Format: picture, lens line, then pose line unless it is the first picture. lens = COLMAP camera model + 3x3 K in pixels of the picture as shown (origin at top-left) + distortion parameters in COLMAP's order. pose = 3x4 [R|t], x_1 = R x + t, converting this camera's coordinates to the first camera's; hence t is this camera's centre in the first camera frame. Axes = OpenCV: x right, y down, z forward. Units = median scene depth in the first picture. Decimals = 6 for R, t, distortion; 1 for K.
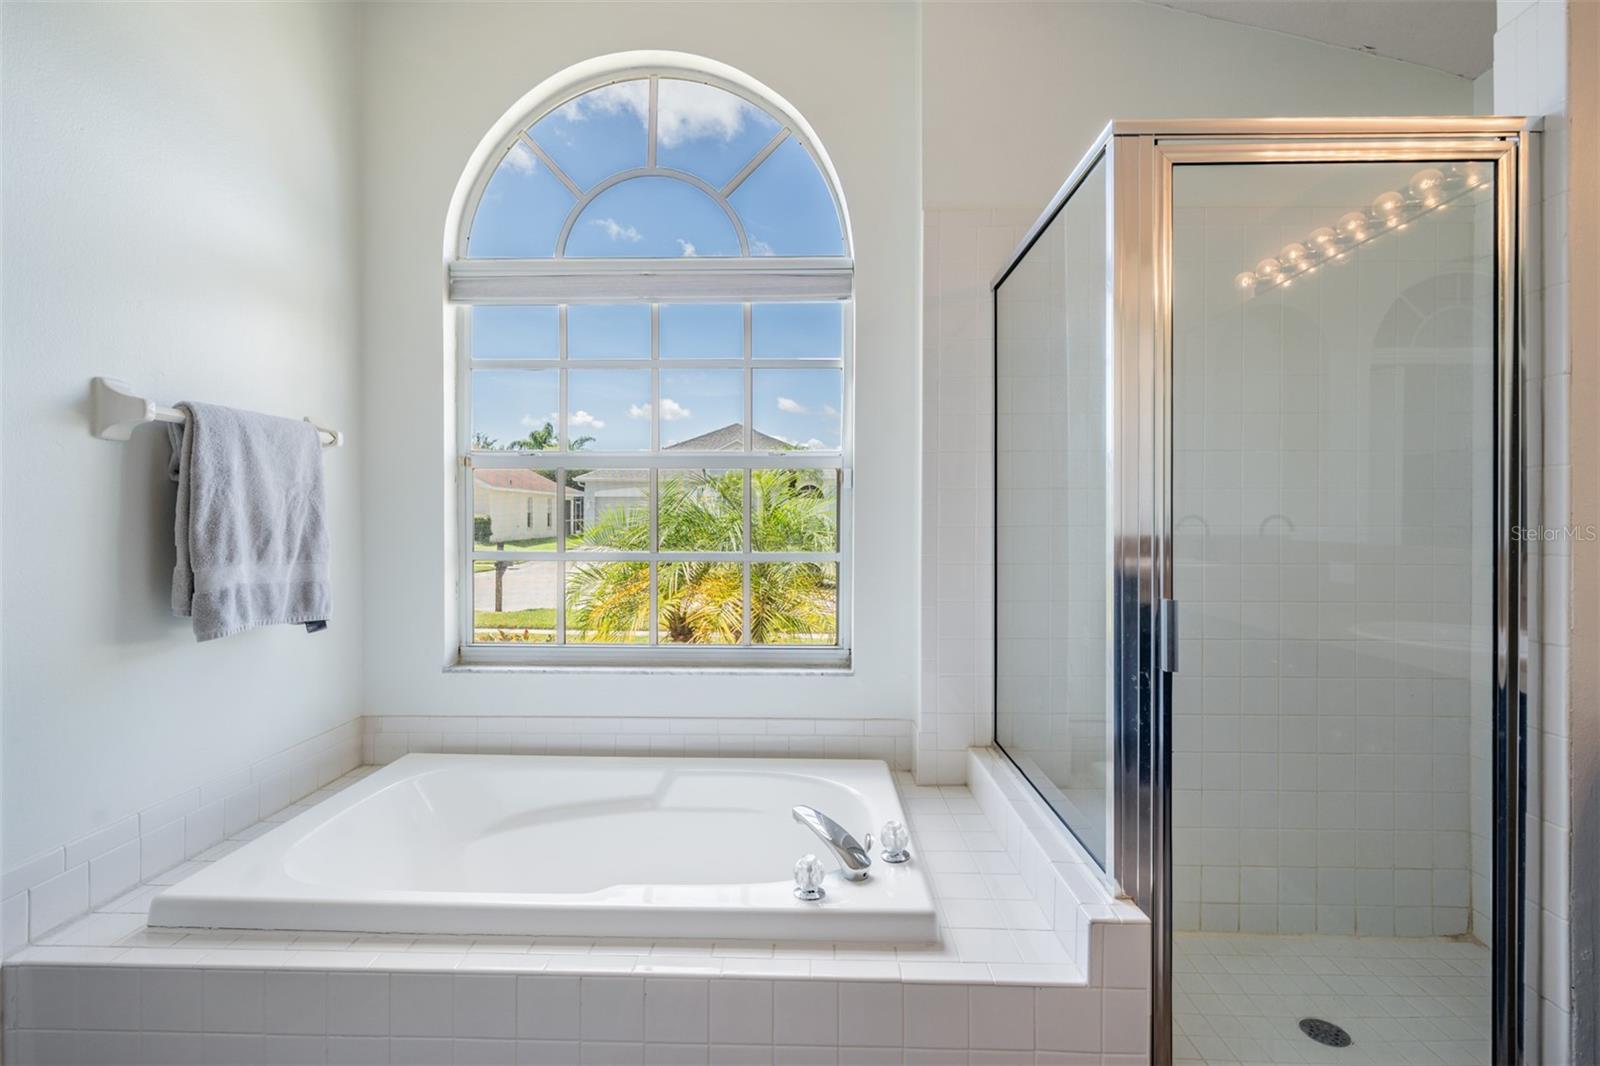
lens RADIAL K [[726.8, 0, 794.1], [0, 726.8, 520.0], [0, 0, 1]] dist [-0.000015, -0.000138]
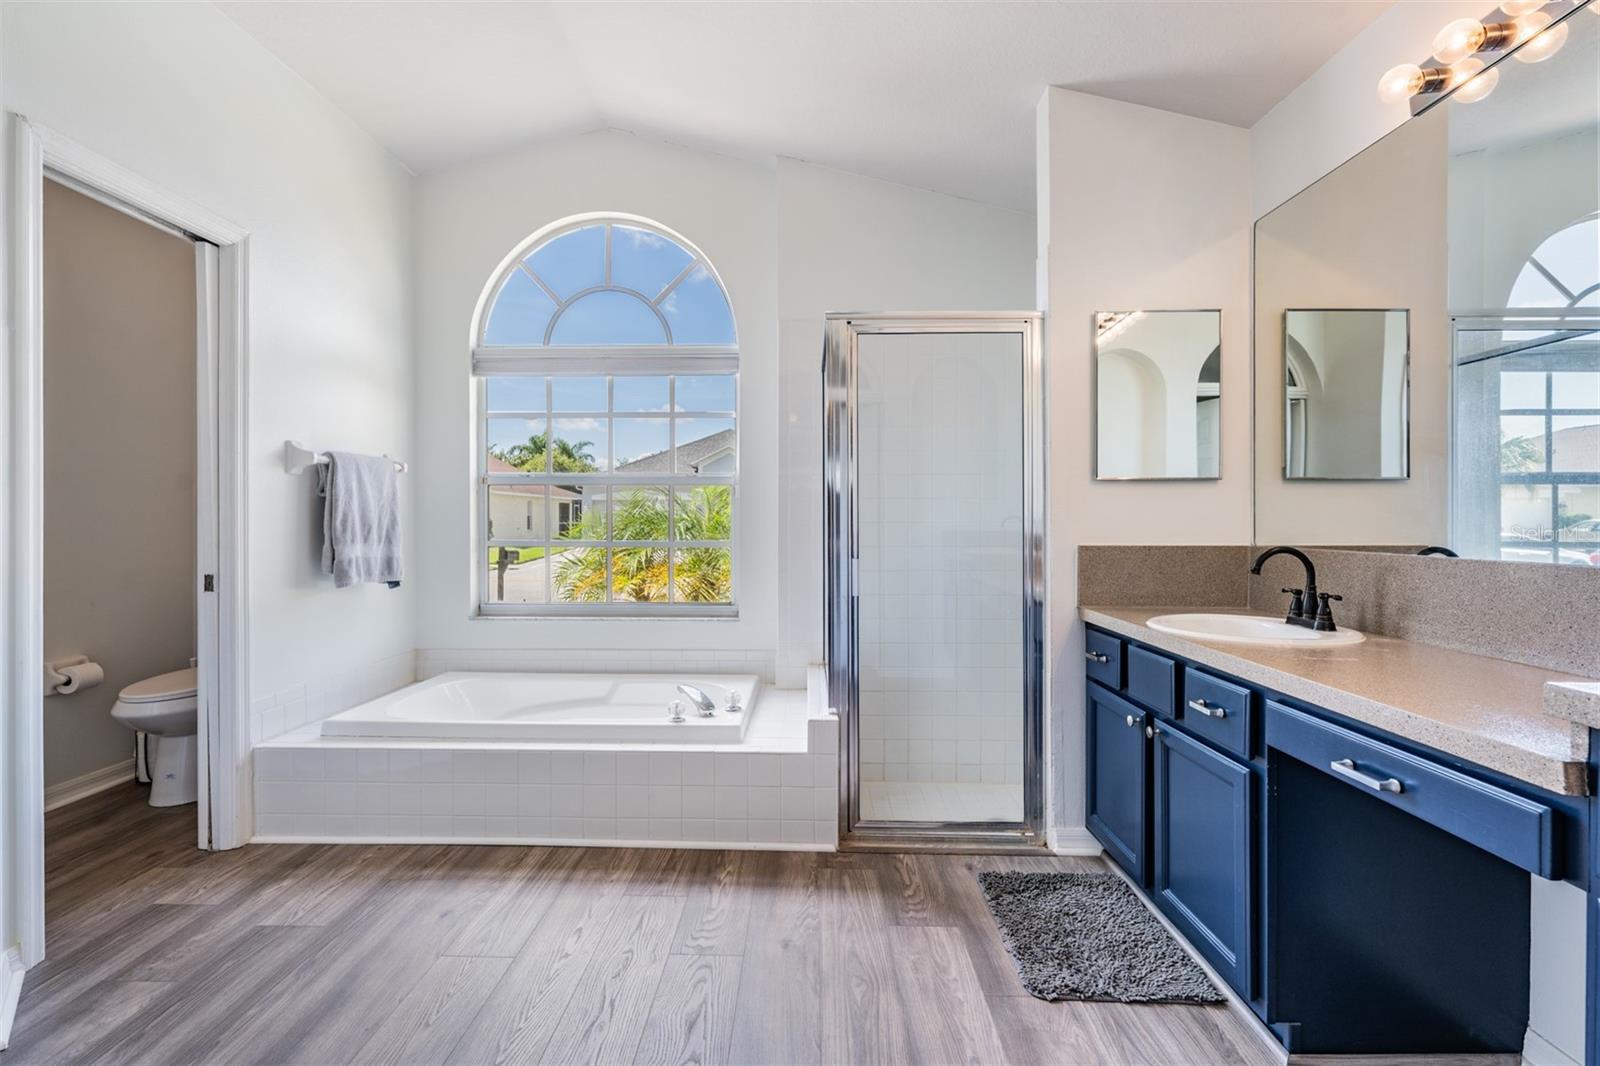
lens RADIAL K [[718.4, 0, 793.0], [0, 718.4, 517.2], [0, 0, 1]] dist [-0.001571, -0.000100]
pose [[0.999995, -0.001694, 0.002817, 0.226947], [0.001714, 0.999974, -0.006970, 0.008087], [-0.002805, 0.006975, 0.999972, -0.603460]]
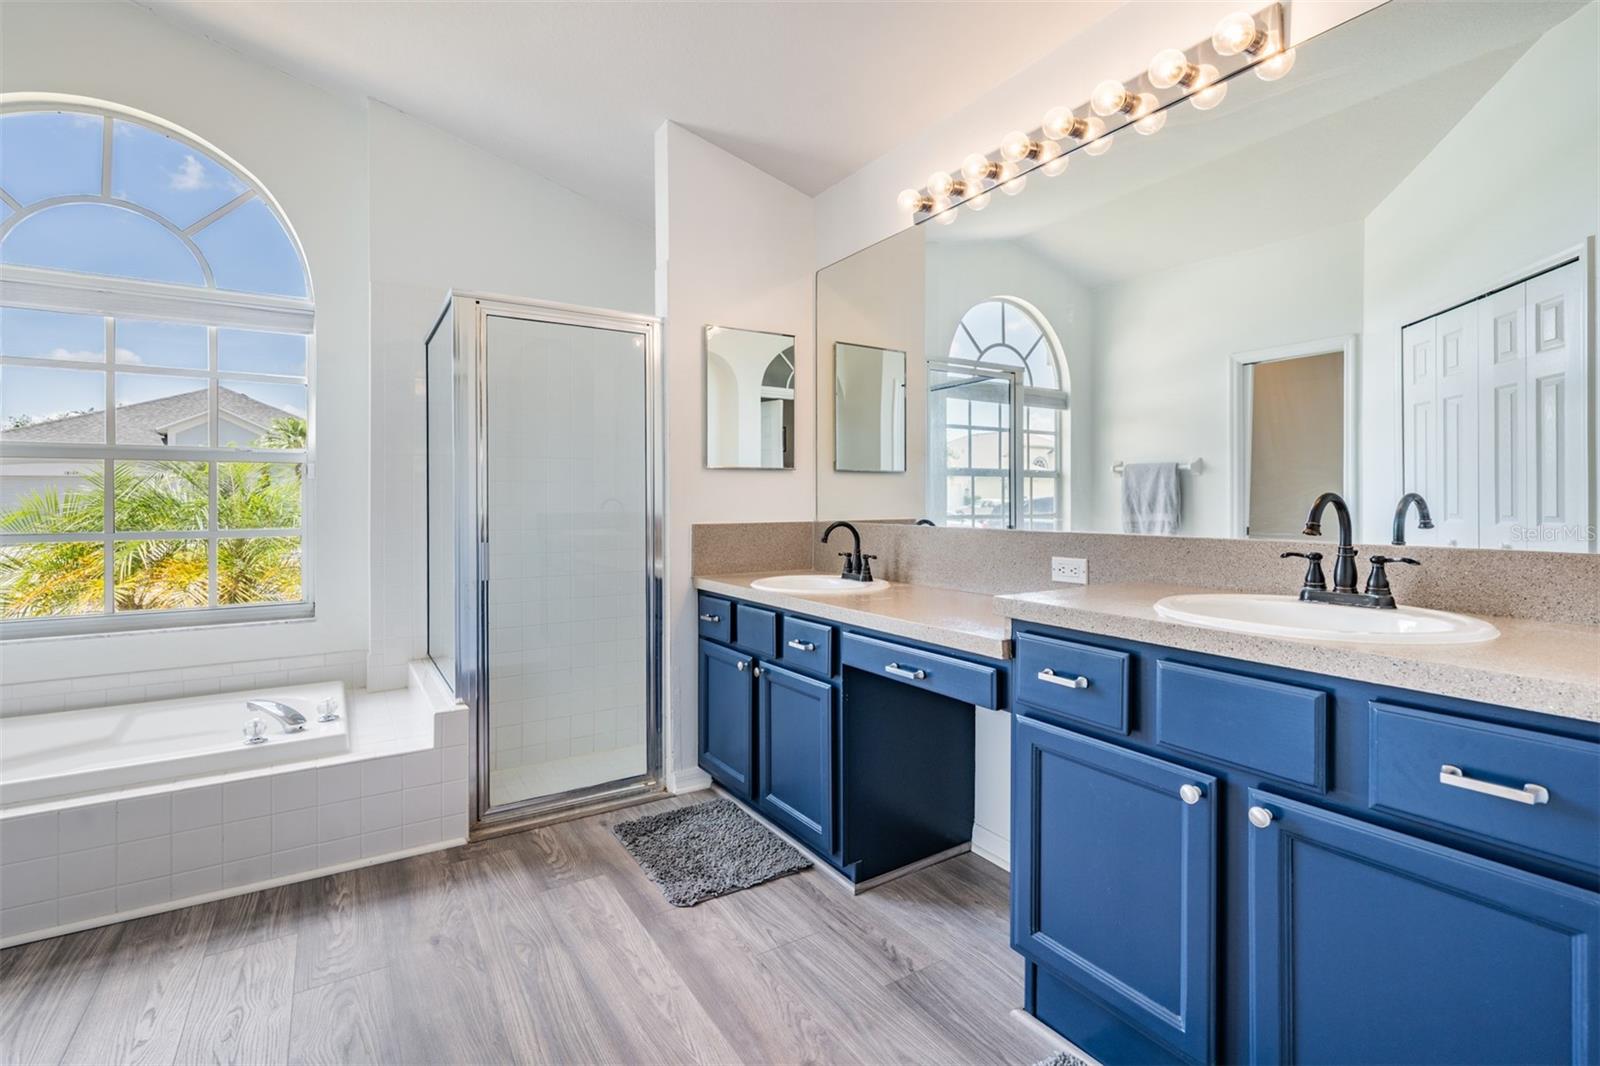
lens RADIAL K [[724.7, 0, 796.7], [0, 724.7, 500.2], [0, 0, 1]] dist [-0.001049, -0.000067]
pose [[0.829489, -0.004898, 0.558502, 0.086979], [0.007860, 0.999965, -0.002905, 0.006838], [-0.558468, 0.006800, 0.829498, -0.684687]]
